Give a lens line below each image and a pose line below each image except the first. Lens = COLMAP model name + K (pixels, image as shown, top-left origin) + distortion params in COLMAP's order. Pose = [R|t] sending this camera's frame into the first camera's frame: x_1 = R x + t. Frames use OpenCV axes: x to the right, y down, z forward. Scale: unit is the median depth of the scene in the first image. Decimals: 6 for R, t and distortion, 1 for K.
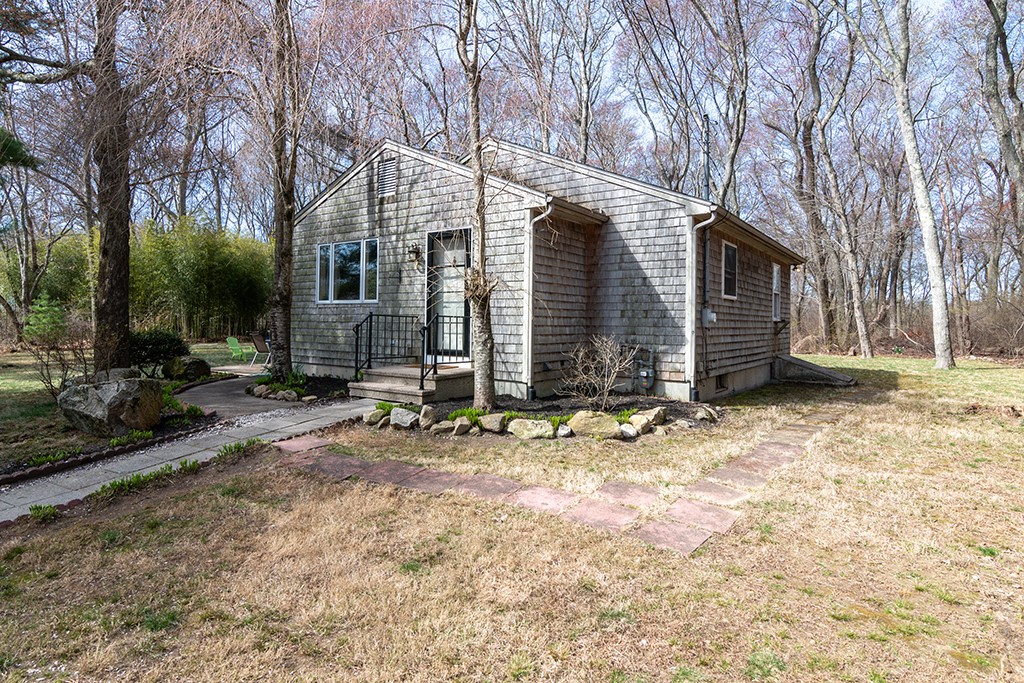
lens RADIAL K [[598.5, 0, 512.0], [0, 598.5, 341.5], [0, 0, 1]] dist [-0.003395, -0.001753]
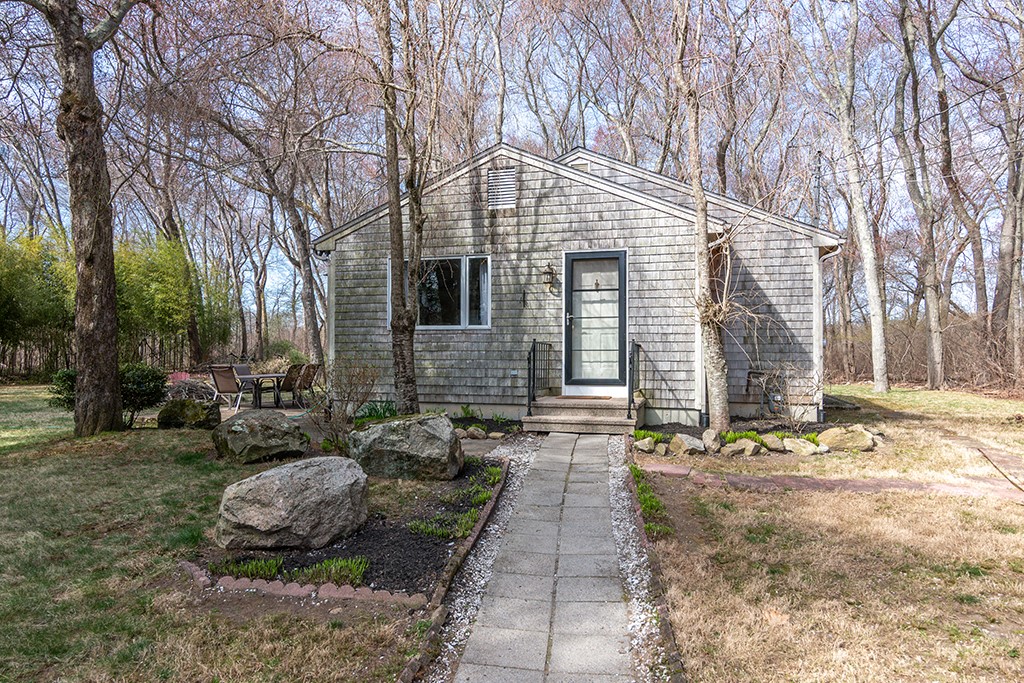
lens RADIAL K [[750.3, 0, 512.1], [0, 750.3, 387.6], [0, 0, 1]] dist [-0.003405, -0.000324]
pose [[0.940284, -0.024042, 0.339541, -0.604393], [0.019923, 0.999680, 0.015614, 0.005881], [-0.339807, -0.007917, 0.940462, -0.057839]]
